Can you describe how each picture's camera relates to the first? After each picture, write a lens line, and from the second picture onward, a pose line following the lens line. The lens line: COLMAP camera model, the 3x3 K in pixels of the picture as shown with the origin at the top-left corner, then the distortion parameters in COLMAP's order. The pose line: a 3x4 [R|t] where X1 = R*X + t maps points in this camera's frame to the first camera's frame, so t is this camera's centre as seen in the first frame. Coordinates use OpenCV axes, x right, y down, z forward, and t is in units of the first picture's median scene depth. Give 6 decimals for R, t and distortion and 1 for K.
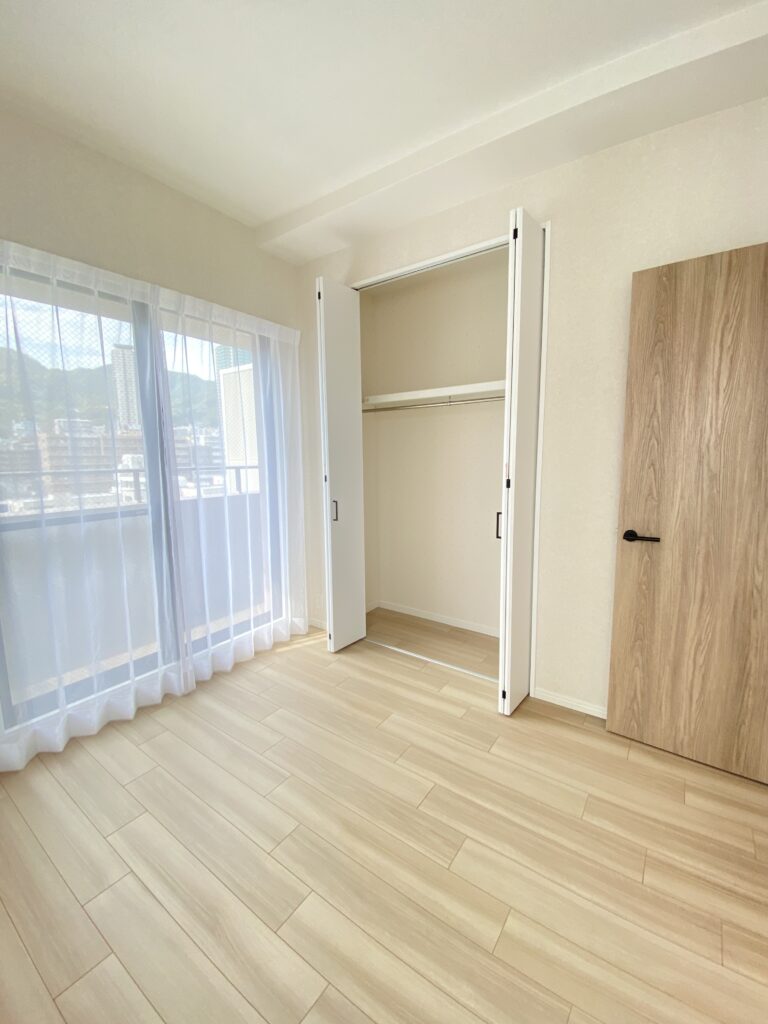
lens RADIAL K [[416.7, 0, 386.8], [0, 416.7, 509.9], [0, 0, 1]] dist [0.018419, -0.020143]
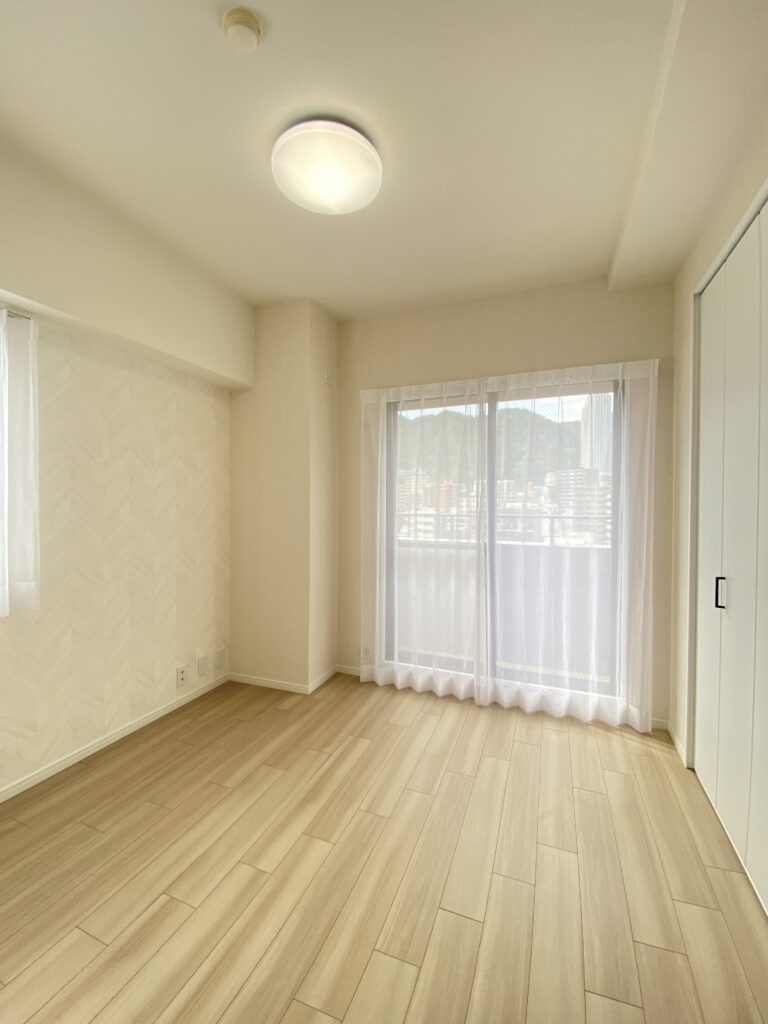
lens RADIAL K [[416.7, 0, 386.8], [0, 416.7, 509.9], [0, 0, 1]] dist [0.018419, -0.020143]
pose [[0.245247, 0.022628, -0.969196, 0.768936], [-0.139010, 0.990218, -0.012056, -0.074316], [0.959443, 0.137685, 0.245994, 0.498027]]
